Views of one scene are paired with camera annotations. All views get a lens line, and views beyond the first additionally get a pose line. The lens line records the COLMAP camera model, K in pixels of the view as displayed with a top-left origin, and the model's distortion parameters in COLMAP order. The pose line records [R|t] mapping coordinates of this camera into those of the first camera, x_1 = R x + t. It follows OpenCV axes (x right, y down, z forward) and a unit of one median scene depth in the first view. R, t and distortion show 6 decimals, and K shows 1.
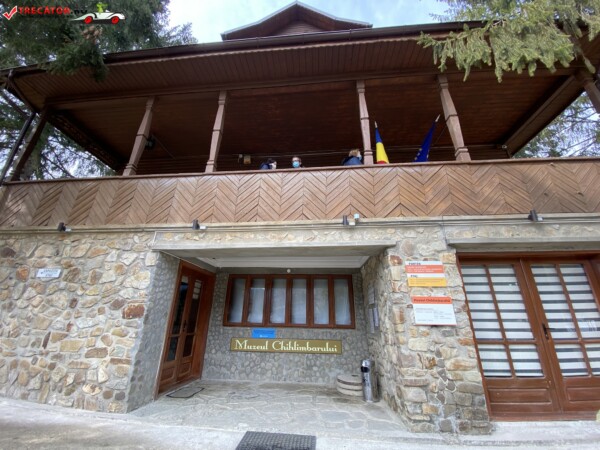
lens RADIAL K [[242.6, 0, 300.0], [0, 242.6, 225.0], [0, 0, 1]] dist [0.021008, -0.020463]
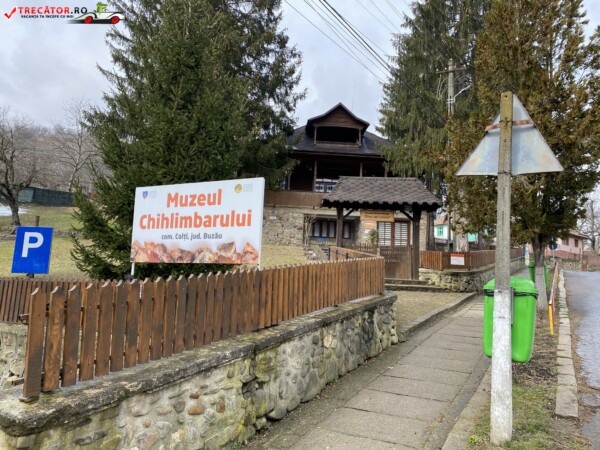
lens RADIAL K [[465.0, 0, 300.0], [0, 465.0, 225.0], [0, 0, 1]] dist [-0.001774, -0.003603]
pose [[0.988617, 0.053714, 0.140541, -1.614920], [-0.084956, 0.970230, 0.226796, -1.329360], [-0.124175, -0.236154, 0.963749, -5.878752]]
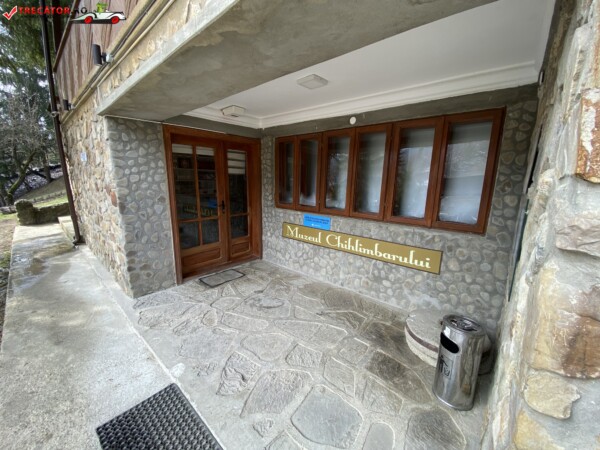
lens RADIAL K [[242.6, 0, 300.0], [0, 242.6, 225.0], [0, 0, 1]] dist [0.021008, -0.020463]
pose [[0.800351, 0.113244, -0.588739, 0.288423], [0.218039, 0.859774, 0.461787, 0.168842], [0.558477, -0.497960, 0.663430, 0.683309]]
